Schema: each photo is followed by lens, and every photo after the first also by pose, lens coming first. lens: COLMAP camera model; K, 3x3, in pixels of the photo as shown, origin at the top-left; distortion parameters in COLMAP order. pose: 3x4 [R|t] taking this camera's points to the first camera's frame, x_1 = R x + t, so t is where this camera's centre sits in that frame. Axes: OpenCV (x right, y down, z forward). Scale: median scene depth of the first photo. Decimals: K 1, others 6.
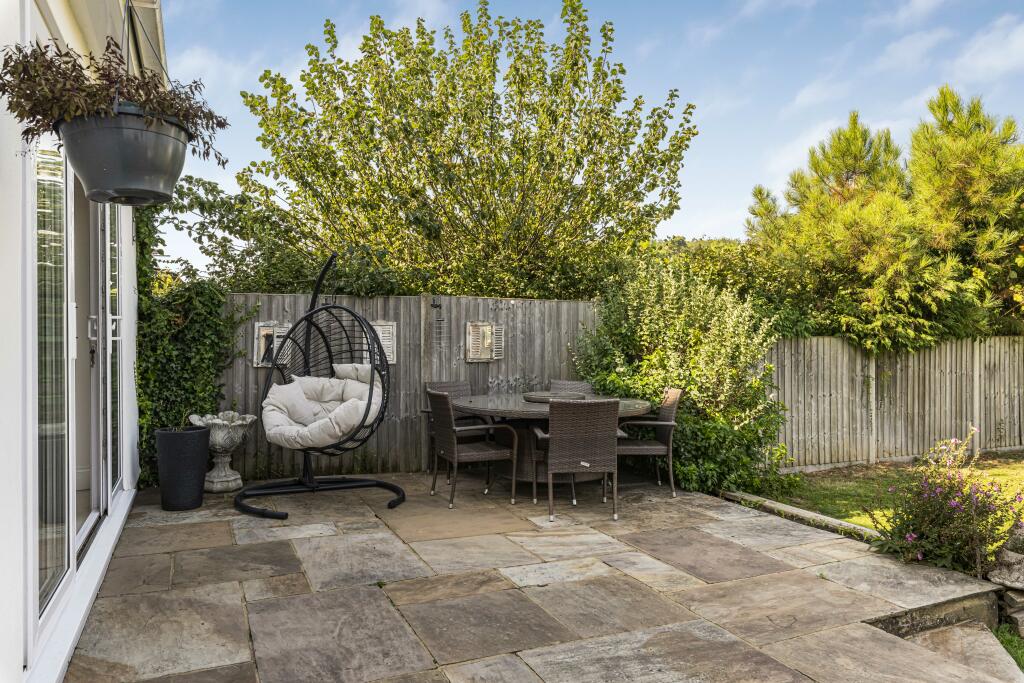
lens RADIAL K [[679.4, 0, 512.0], [0, 679.4, 341.5], [0, 0, 1]] dist [0.005509, 0.001293]
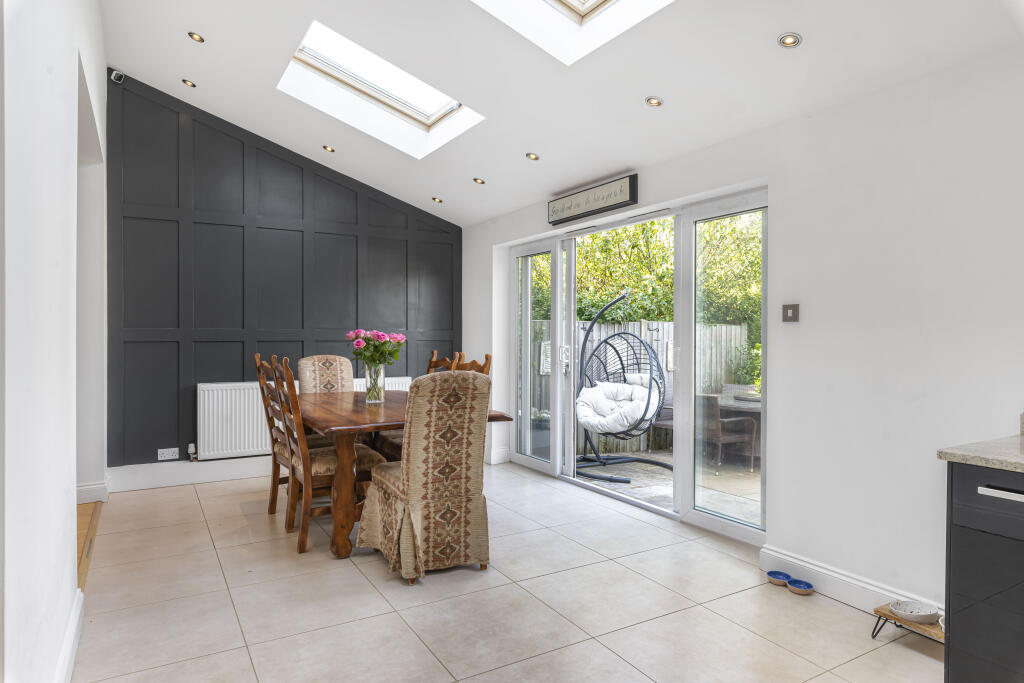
lens RADIAL K [[619.6, 0, 512.0], [0, 619.6, 341.5], [0, 0, 1]] dist [0.004366, 0.000166]
pose [[0.994442, 0.014661, 0.104260, -0.627728], [-0.015207, 0.999874, 0.004442, -0.034833], [-0.104182, -0.006003, 0.994540, -0.239511]]
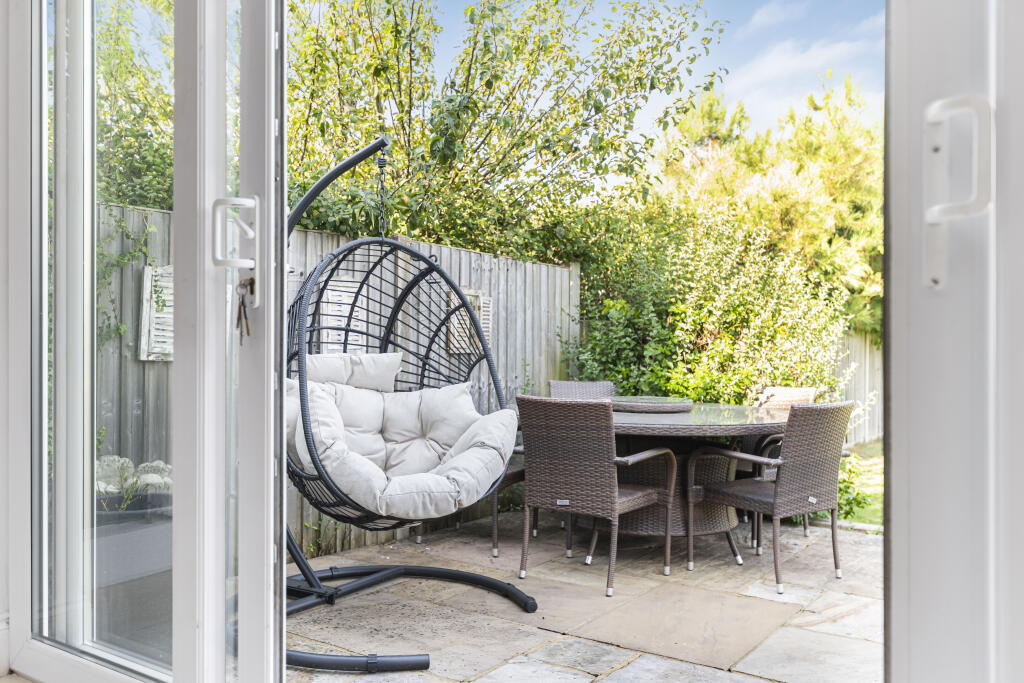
lens RADIAL K [[852.8, 0, 512.0], [0, 852.8, 341.5], [0, 0, 1]] dist [-0.011283, -0.002362]
pose [[0.854940, 0.009425, 0.518642, -0.519685], [-0.010014, 0.999948, -0.001663, 0.026065], [-0.518631, -0.003772, 0.854990, 0.393980]]
